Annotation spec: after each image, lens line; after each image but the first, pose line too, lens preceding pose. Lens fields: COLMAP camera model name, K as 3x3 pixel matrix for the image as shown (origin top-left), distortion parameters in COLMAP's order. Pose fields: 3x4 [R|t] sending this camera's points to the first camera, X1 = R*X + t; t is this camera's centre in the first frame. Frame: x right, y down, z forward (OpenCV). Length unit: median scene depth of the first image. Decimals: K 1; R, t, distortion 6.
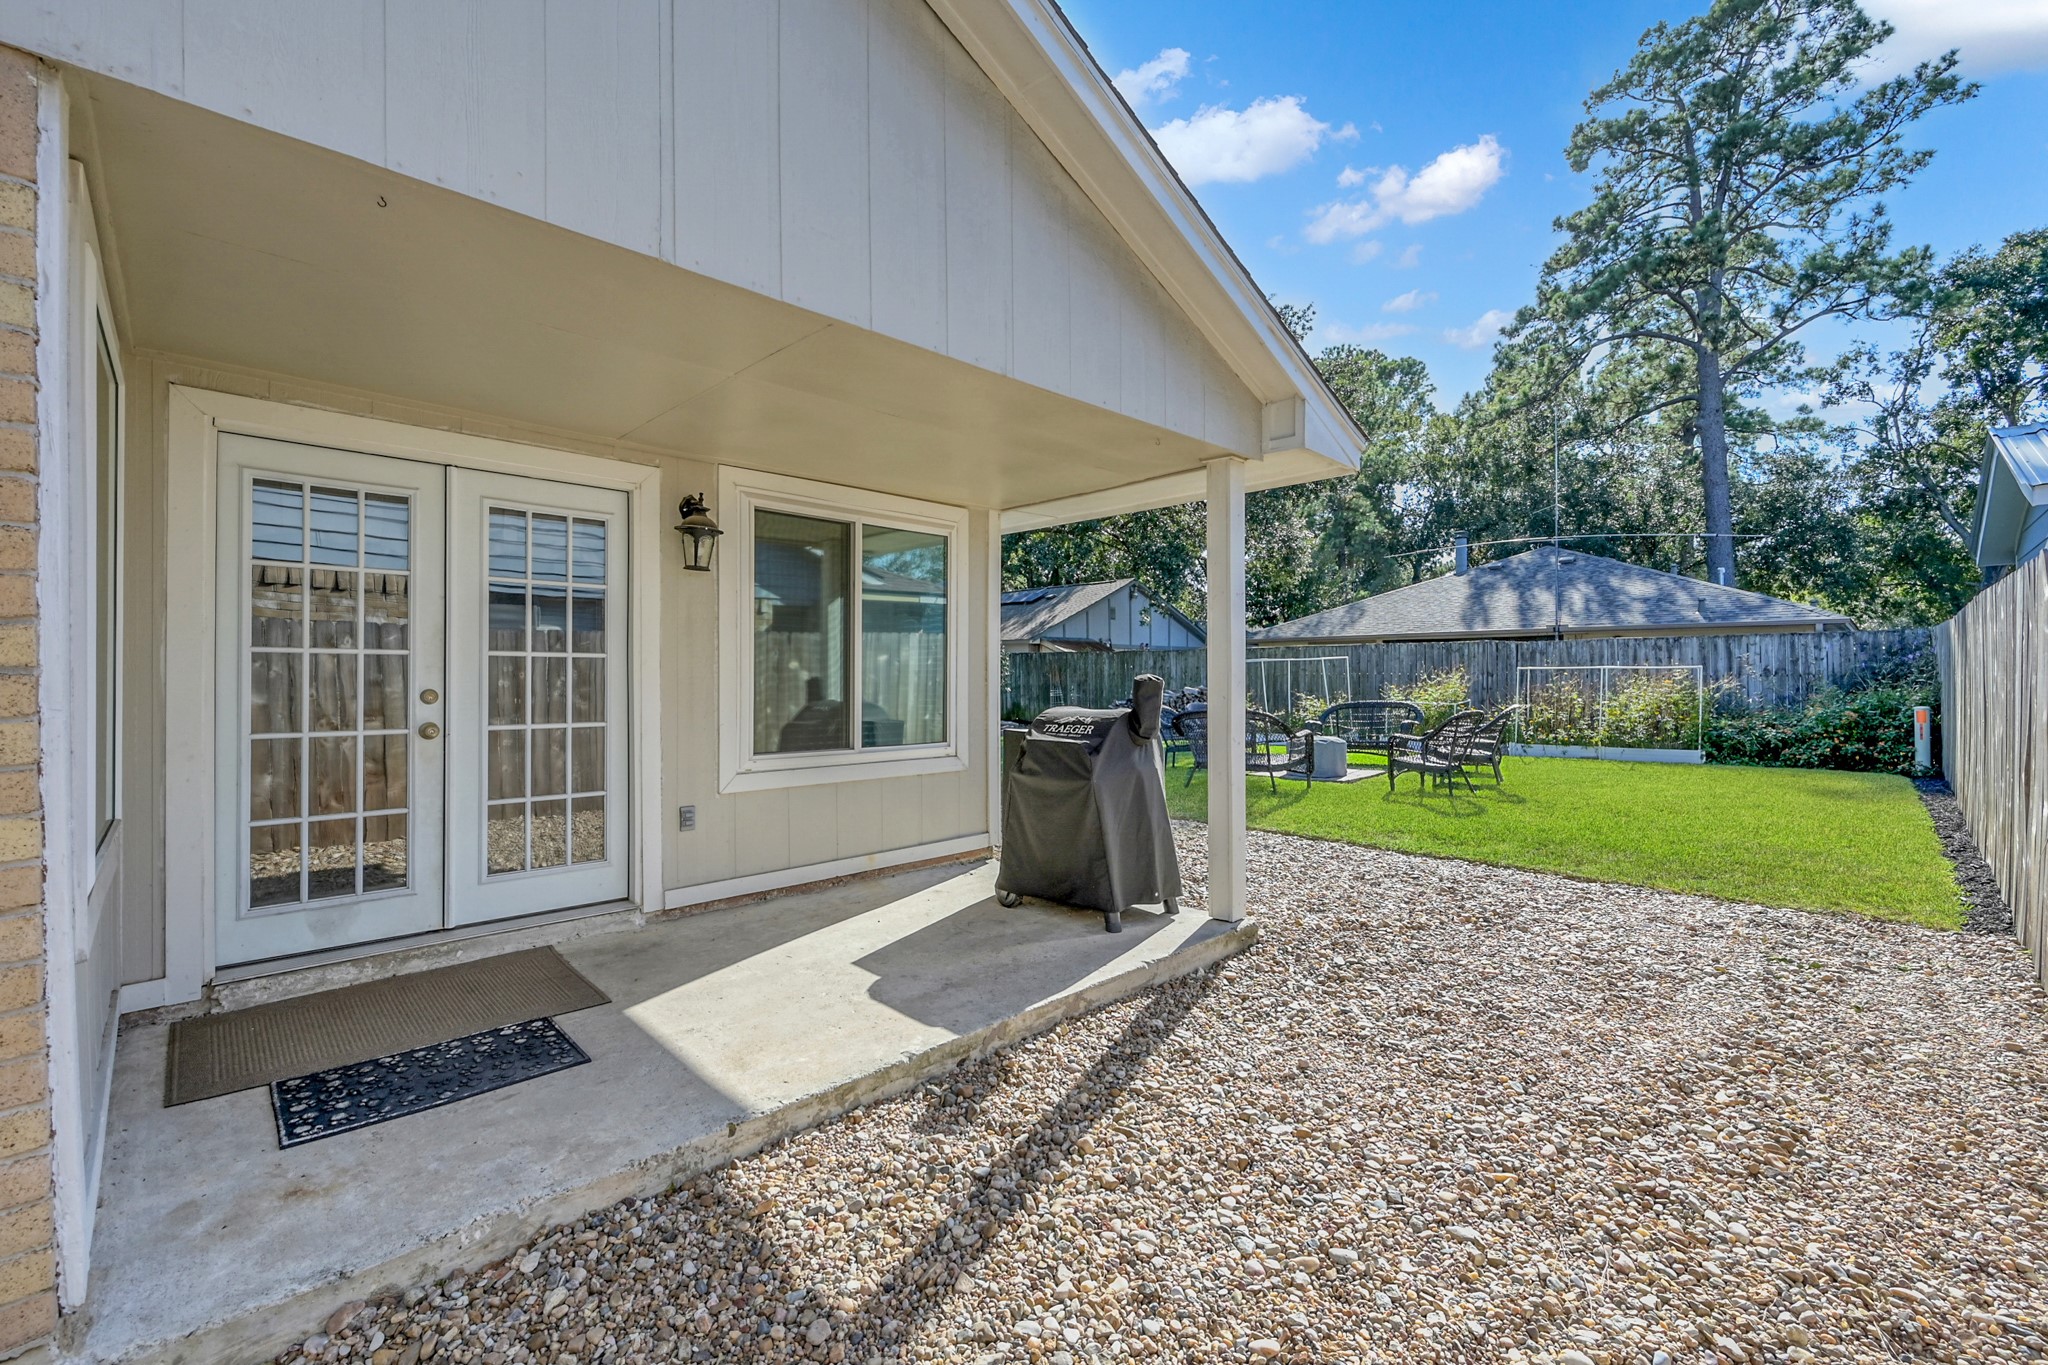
lens RADIAL K [[887.1, 0, 1028.1], [0, 887.1, 678.6], [0, 0, 1]] dist [-0.001982, -0.000210]
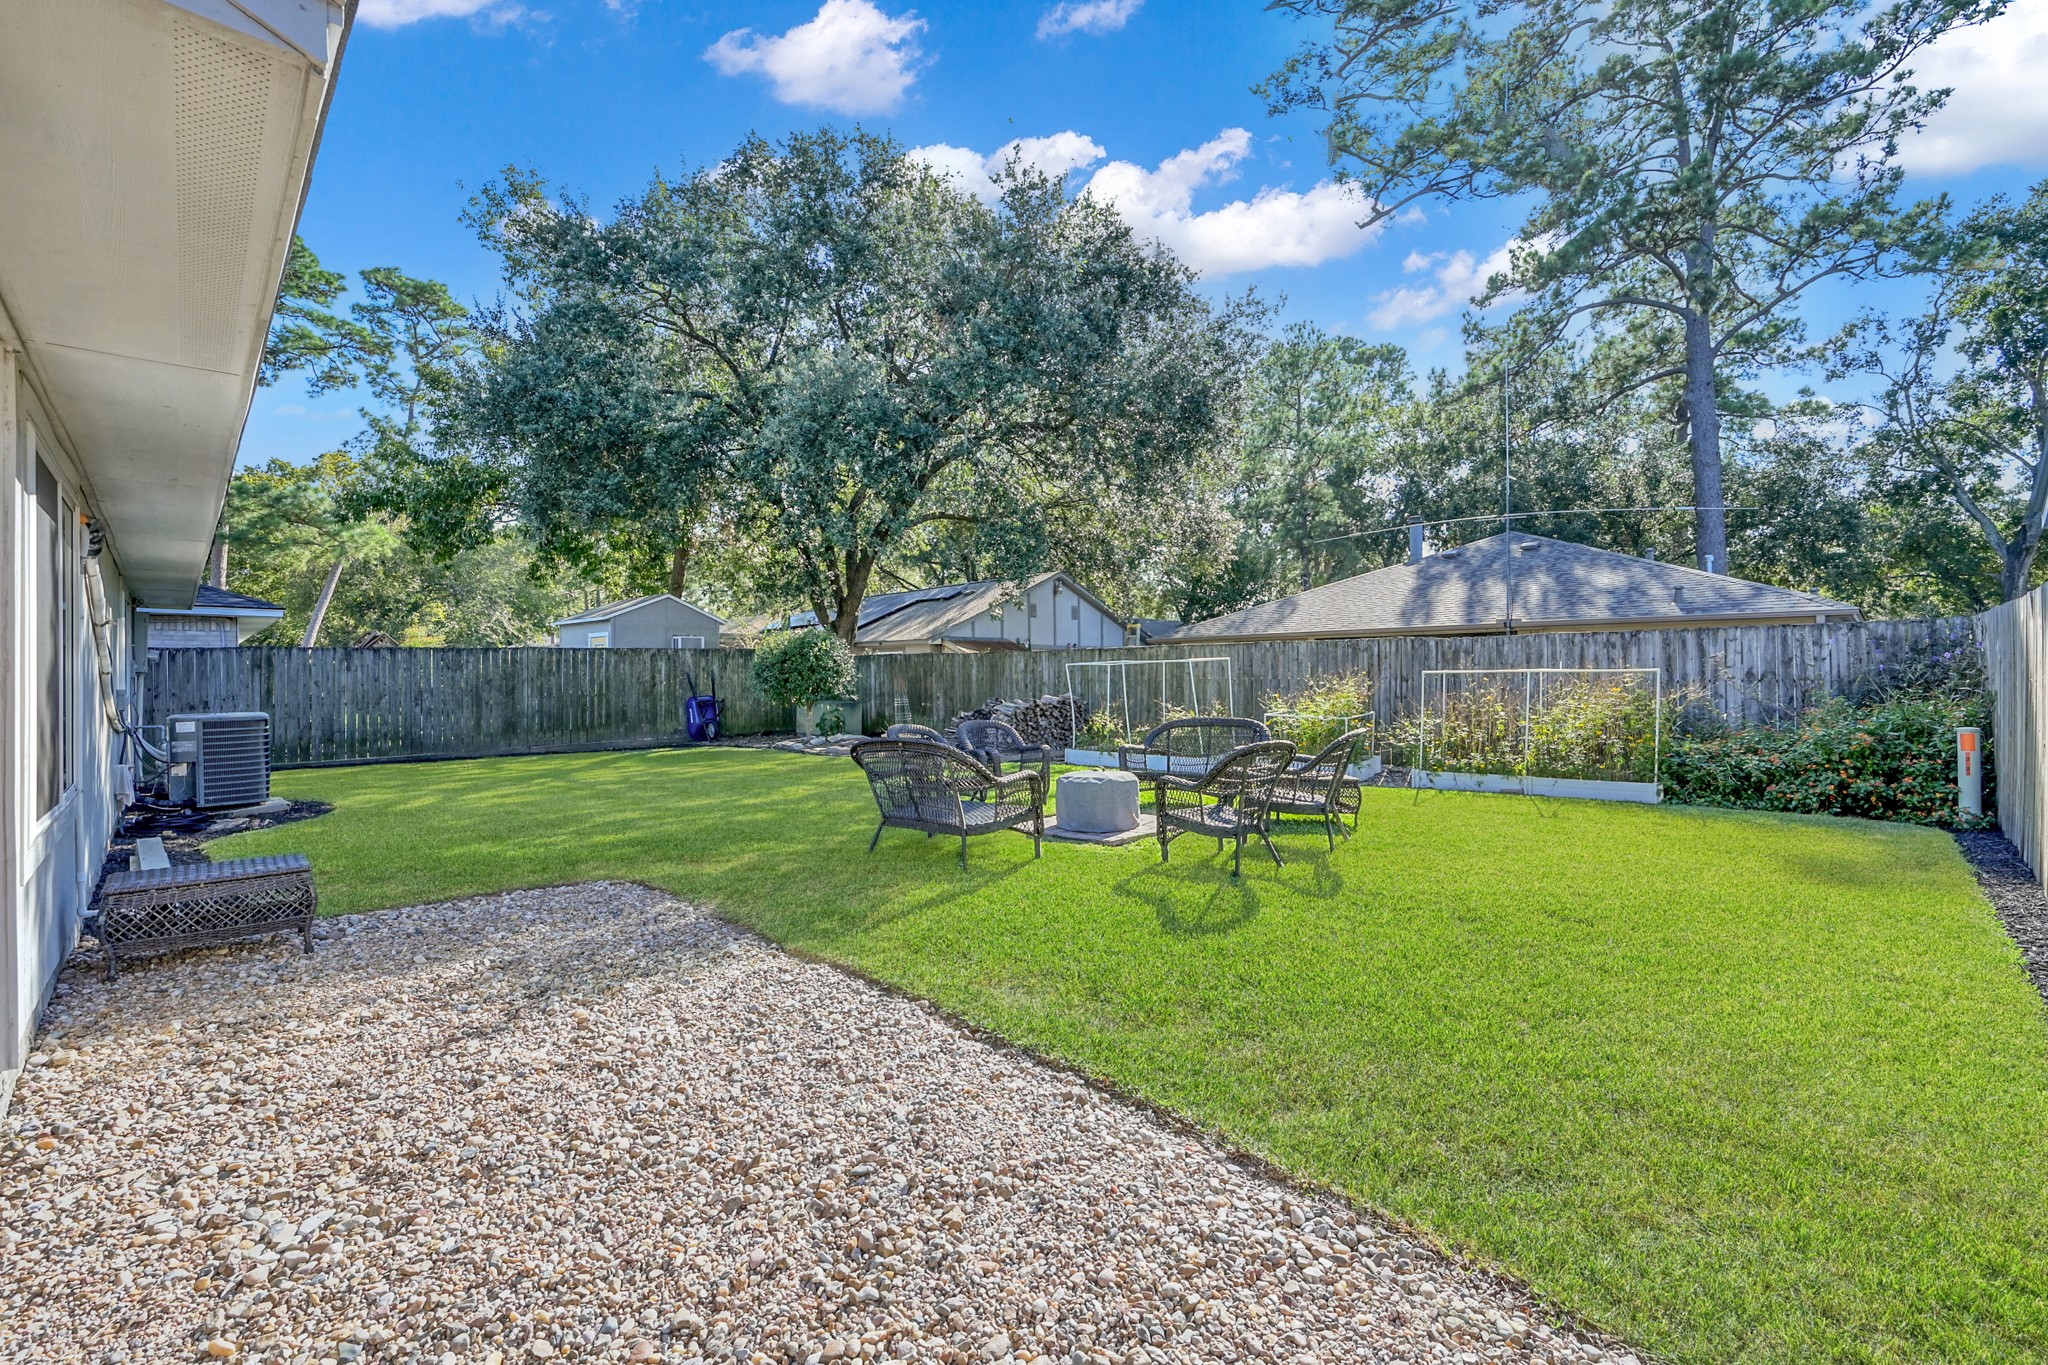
lens RADIAL K [[887.1, 0, 1019.7], [0, 887.1, 683.6], [0, 0, 1]] dist [-0.001982, -0.000210]
pose [[0.999969, -0.002318, -0.007505, 0.089300], [0.002343, 0.999992, 0.003353, -0.002179], [0.007497, -0.003370, 0.999966, 0.098738]]
